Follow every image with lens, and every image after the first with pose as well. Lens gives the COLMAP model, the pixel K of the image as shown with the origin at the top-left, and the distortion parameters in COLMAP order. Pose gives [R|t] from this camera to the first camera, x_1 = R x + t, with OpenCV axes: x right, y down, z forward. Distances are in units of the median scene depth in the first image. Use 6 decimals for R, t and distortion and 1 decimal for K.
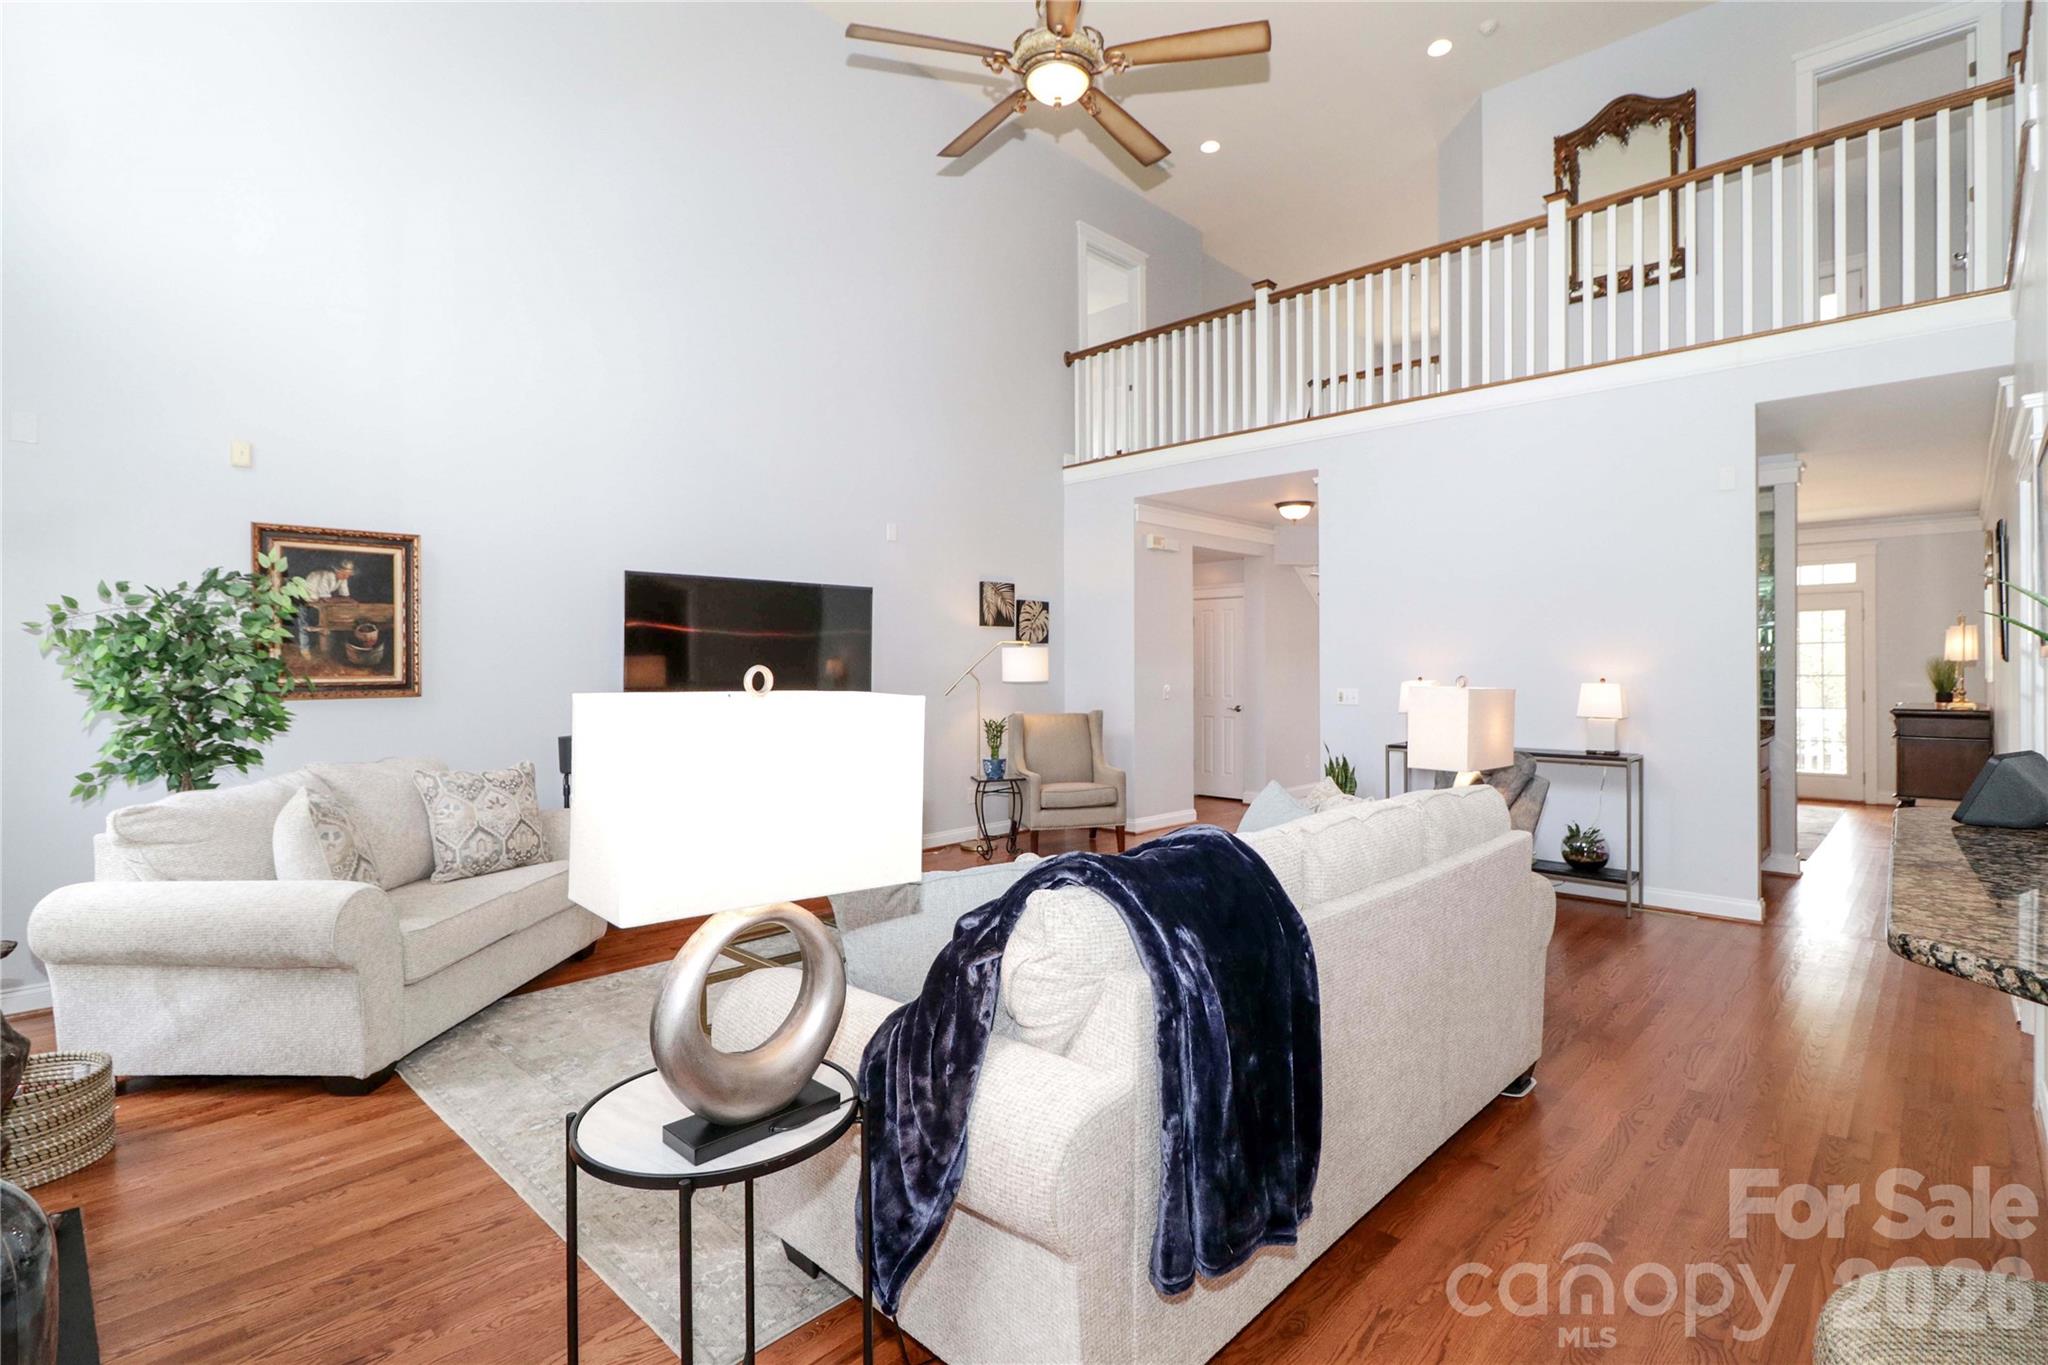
lens RADIAL K [[974.0, 0, 1035.1], [0, 974.0, 665.7], [0, 0, 1]] dist [0.000738, 0.000263]
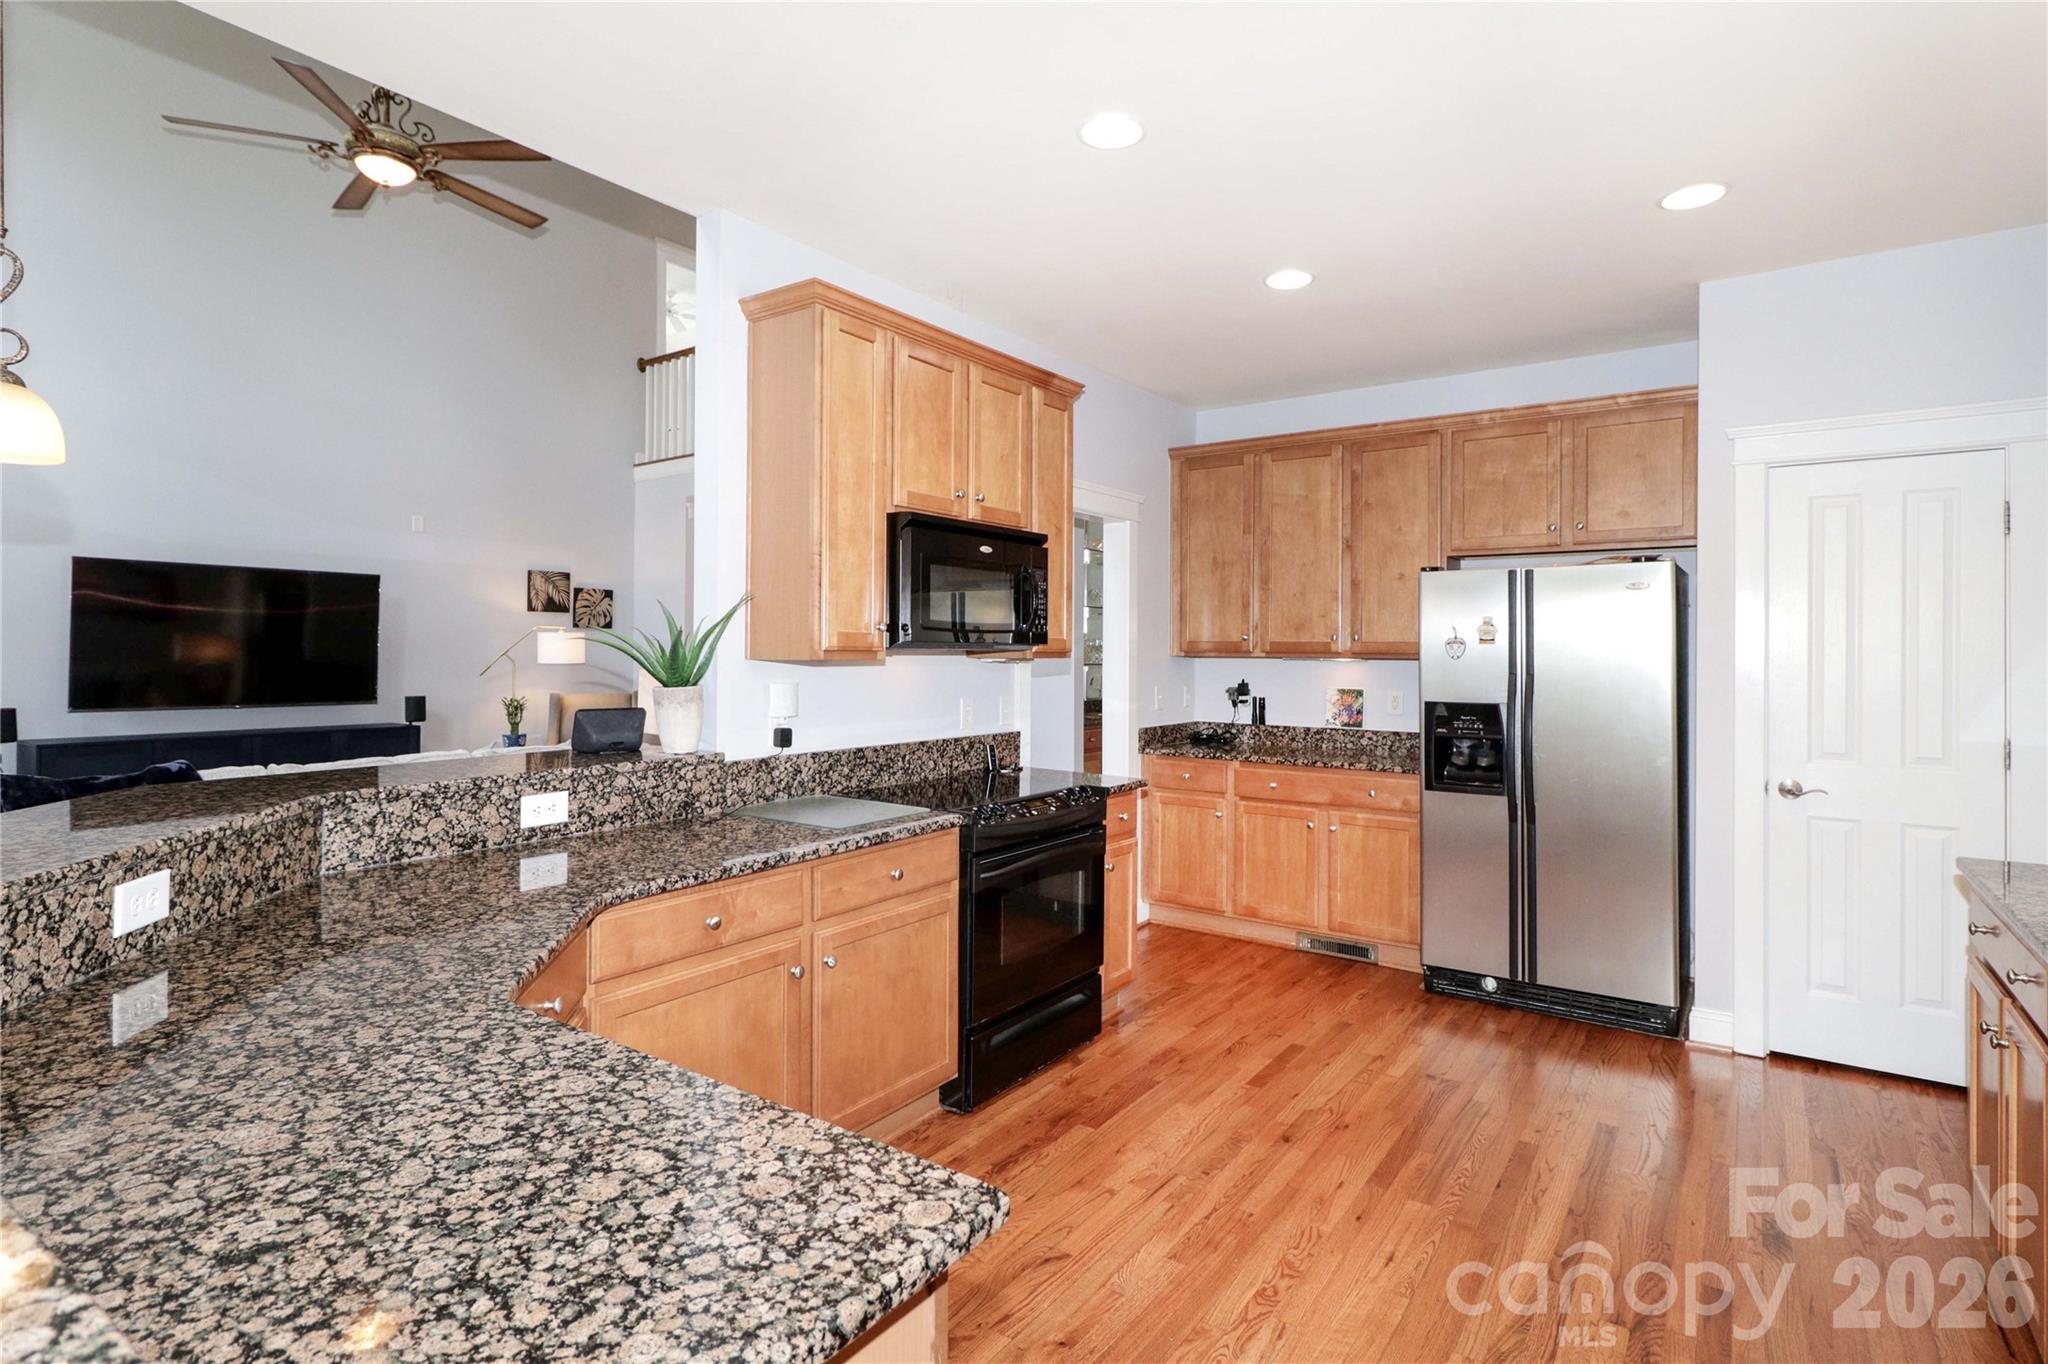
lens RADIAL K [[1011.2, 0, 1024.7], [0, 1011.2, 648.0], [0, 0, 1]] dist [0.001488, 0.000150]
pose [[0.990555, 0.013047, 0.136496, 0.374136], [-0.012641, 0.999913, -0.003841, -0.003600], [-0.136535, 0.002079, 0.990633, -0.201934]]
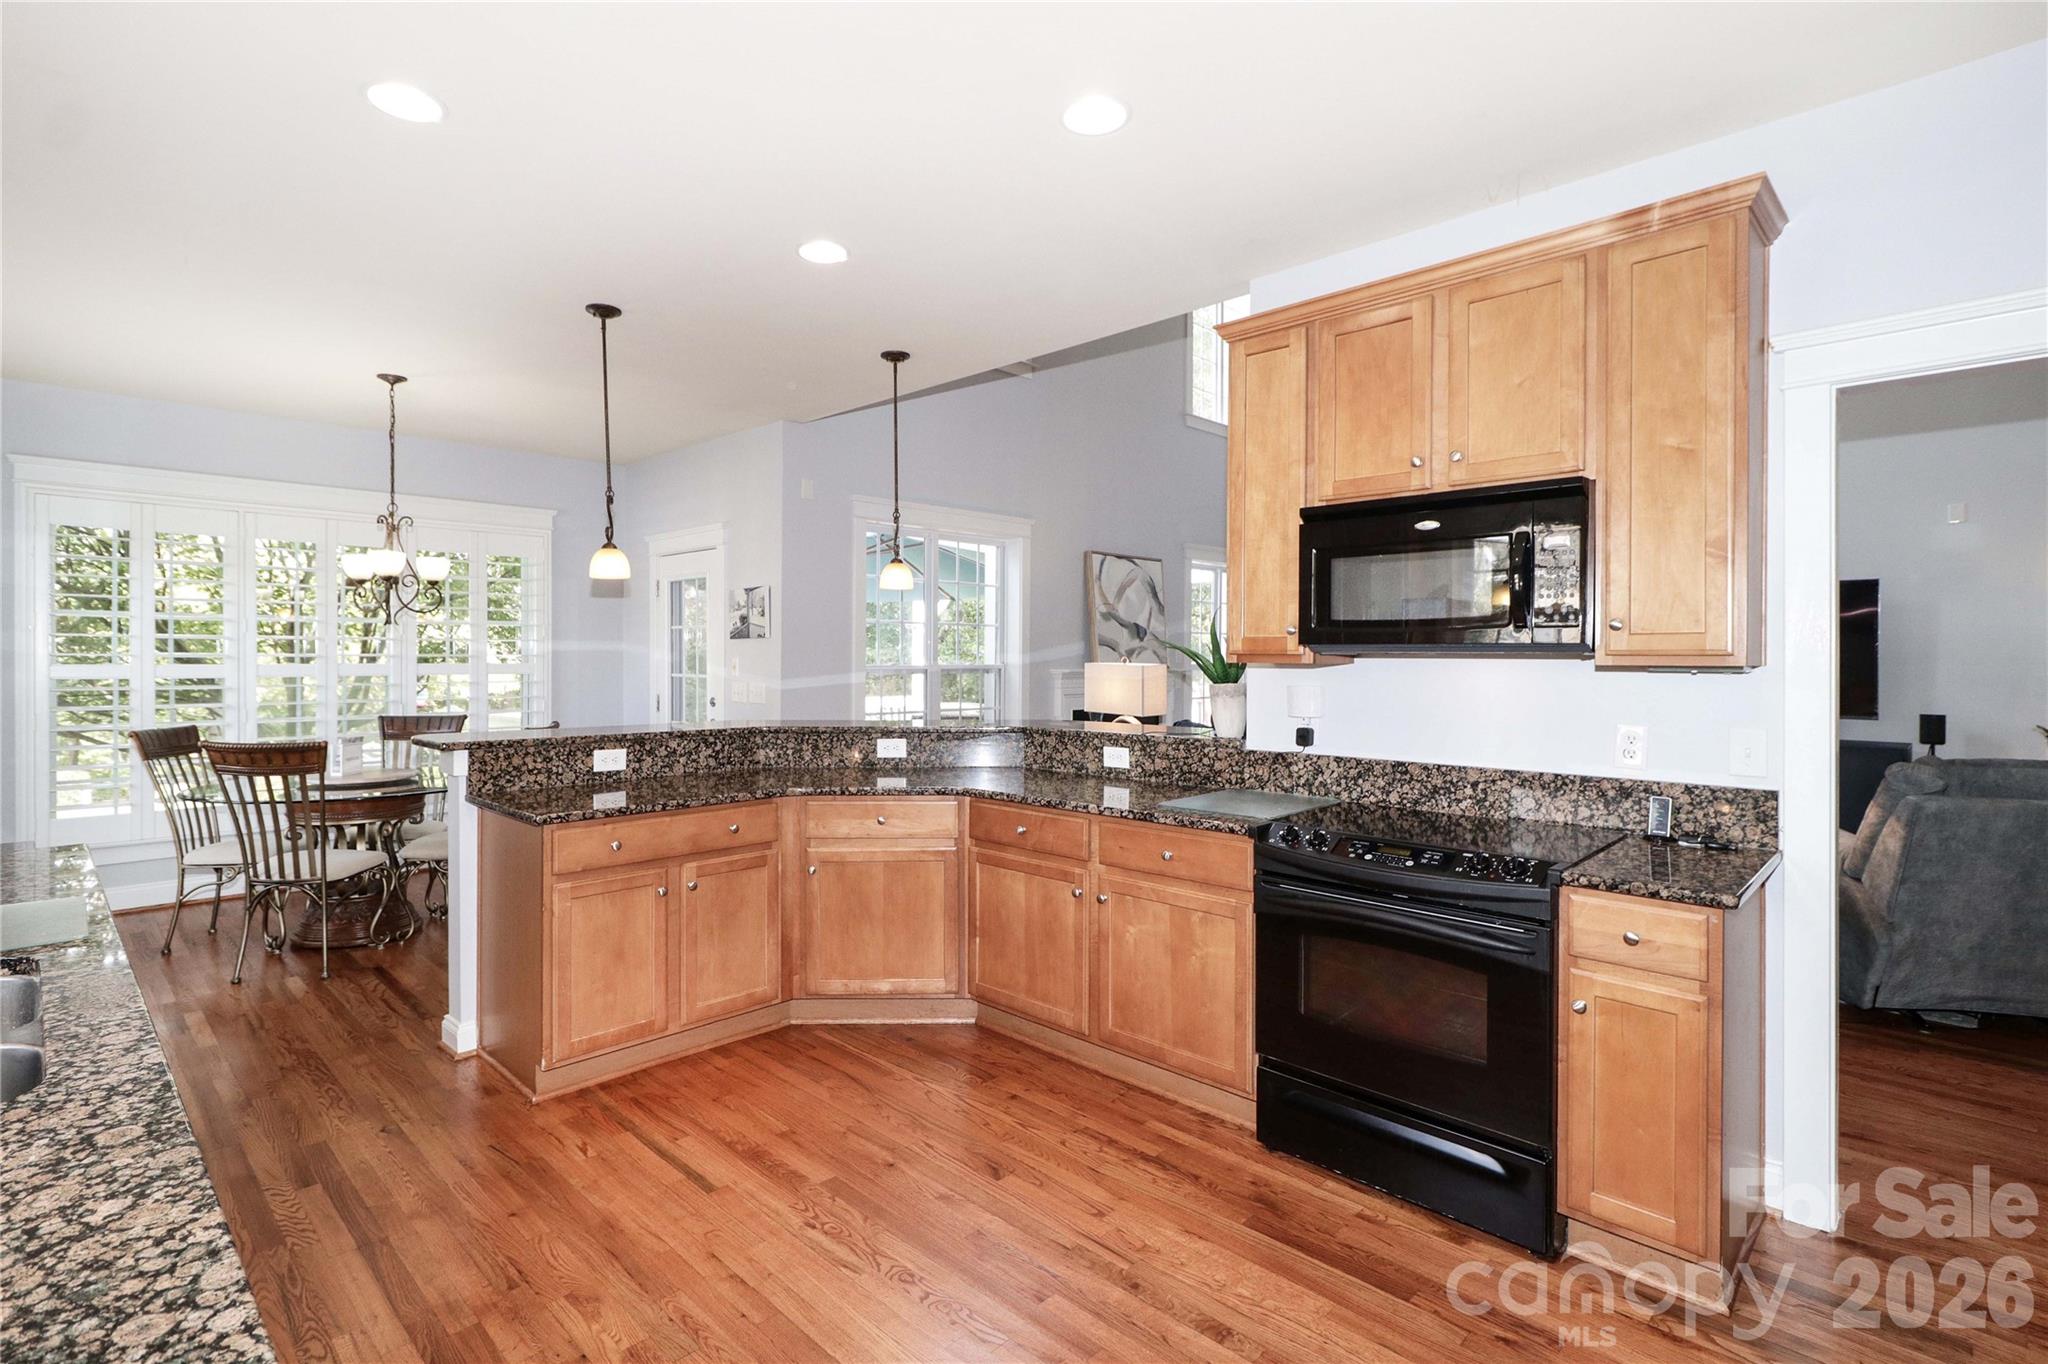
lens RADIAL K [[974.0, 0, 1035.1], [0, 974.0, 665.2], [0, 0, 1]] dist [0.000738, 0.000263]
pose [[-0.007354, 0.014929, -0.999862, 0.808692], [-0.003543, 0.999882, 0.014955, -0.004512], [0.999967, 0.003652, -0.007301, 0.148377]]
